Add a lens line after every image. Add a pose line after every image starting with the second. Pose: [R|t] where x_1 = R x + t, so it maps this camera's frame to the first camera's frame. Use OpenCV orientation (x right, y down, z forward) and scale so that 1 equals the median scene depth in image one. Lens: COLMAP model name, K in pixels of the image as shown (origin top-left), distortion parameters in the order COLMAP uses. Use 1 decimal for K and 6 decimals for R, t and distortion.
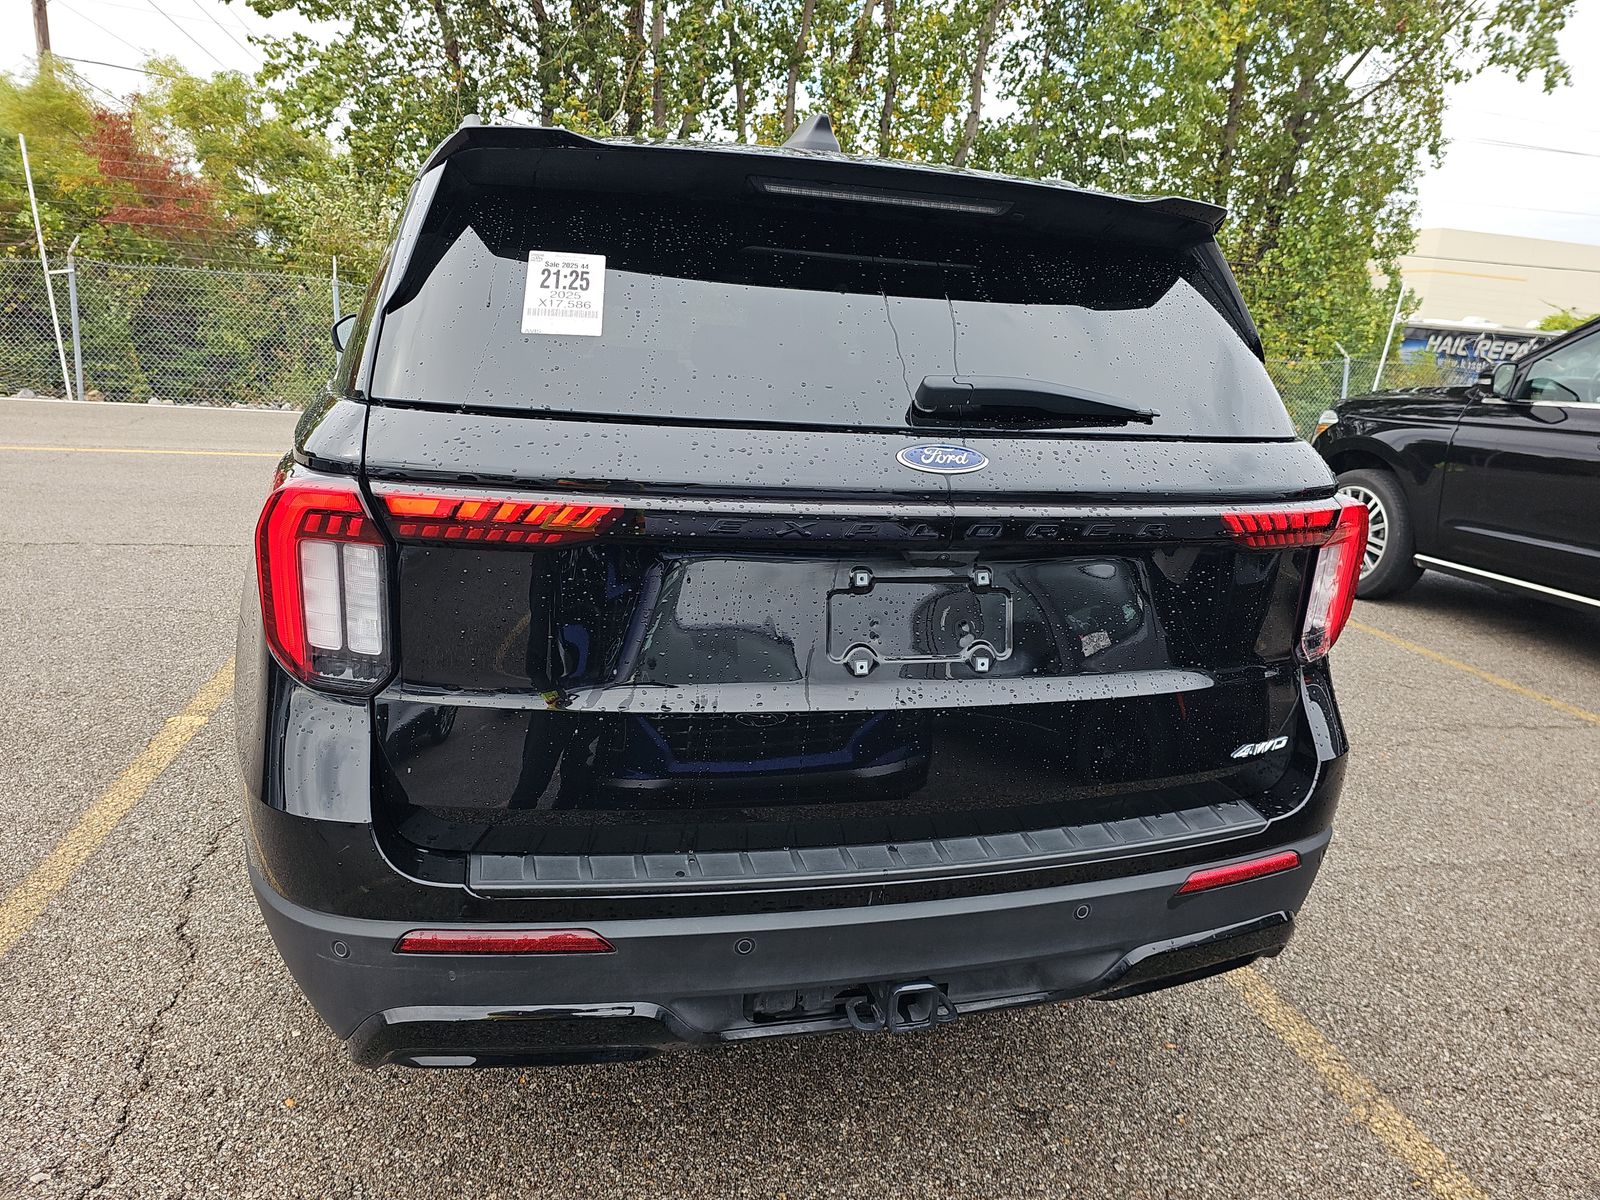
lens RADIAL K [[1088.5, 0, 797.0], [0, 1088.5, 580.7], [0, 0, 1]] dist [0.094390, -0.103361]
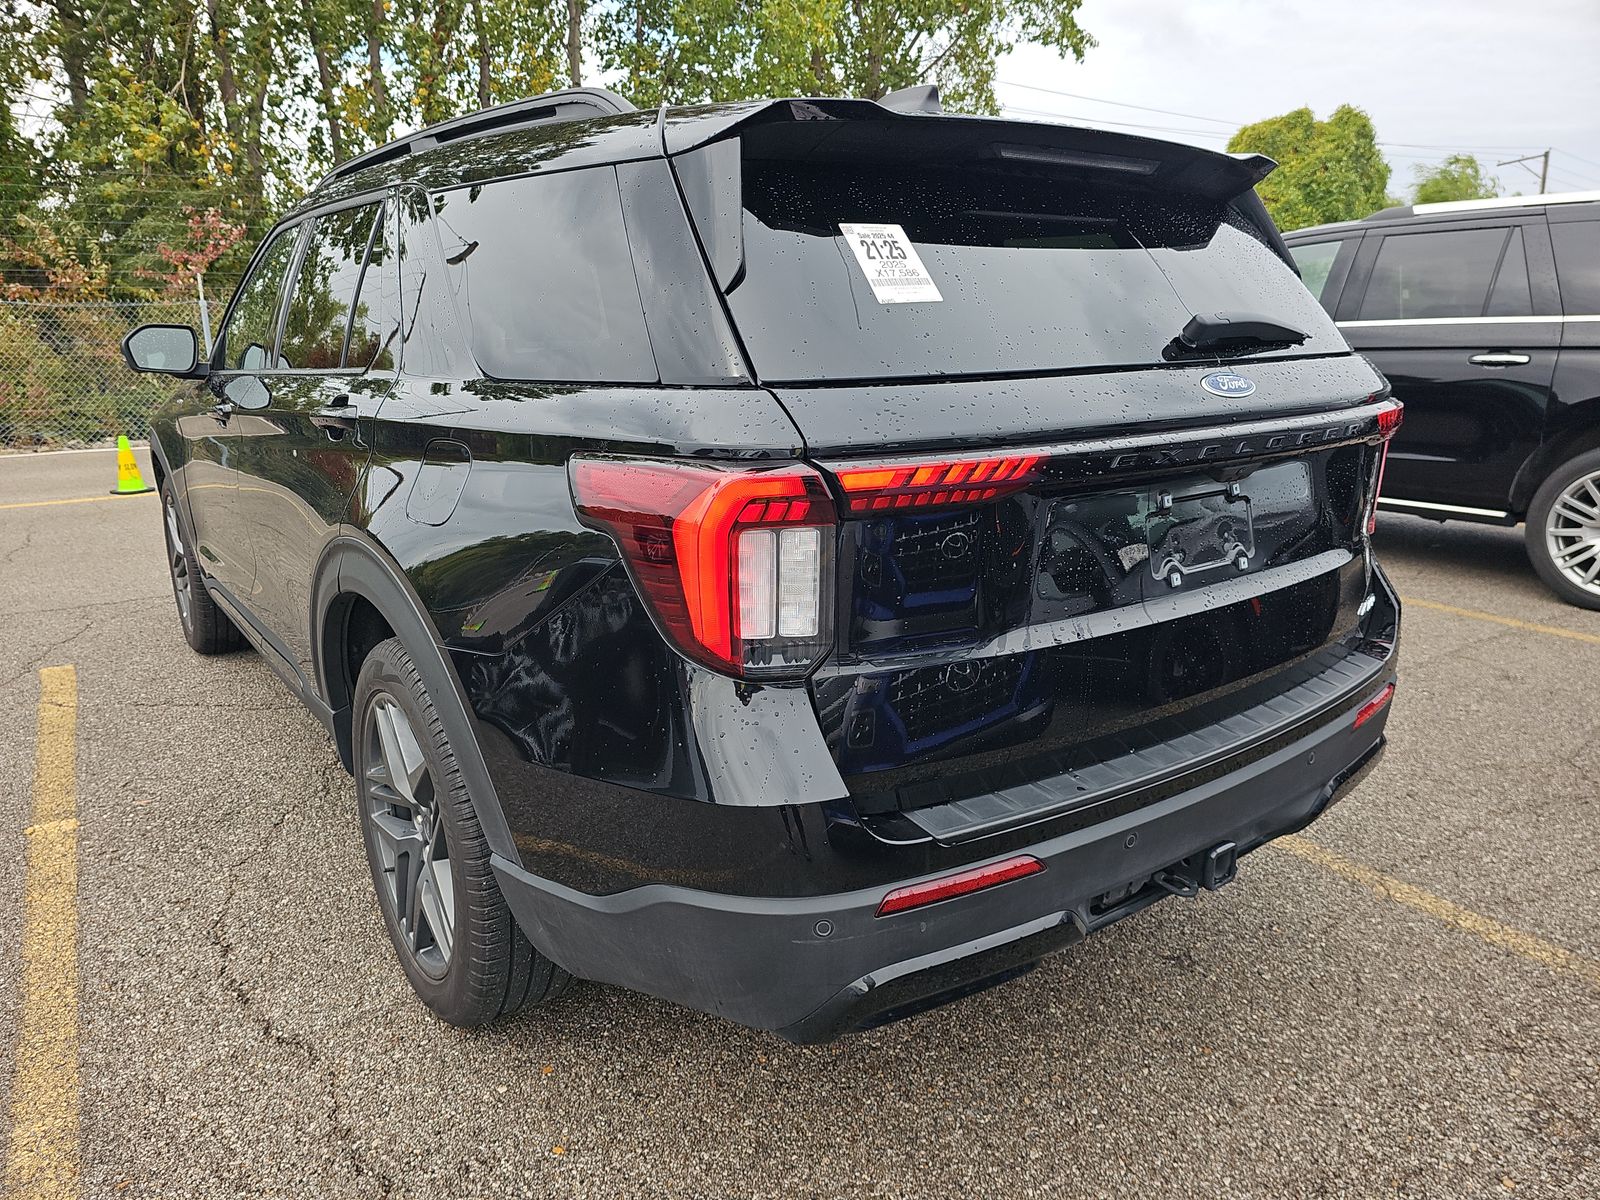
lens RADIAL K [[1098.7, 0, 800.0], [0, 1098.7, 600.0], [0, 0, 1]] dist [0.067006, -0.073387]
pose [[0.930080, -0.160609, 0.330388, -0.679066], [0.149420, 0.987002, 0.059172, -0.024844], [-0.335597, -0.005668, 0.941989, 0.054584]]
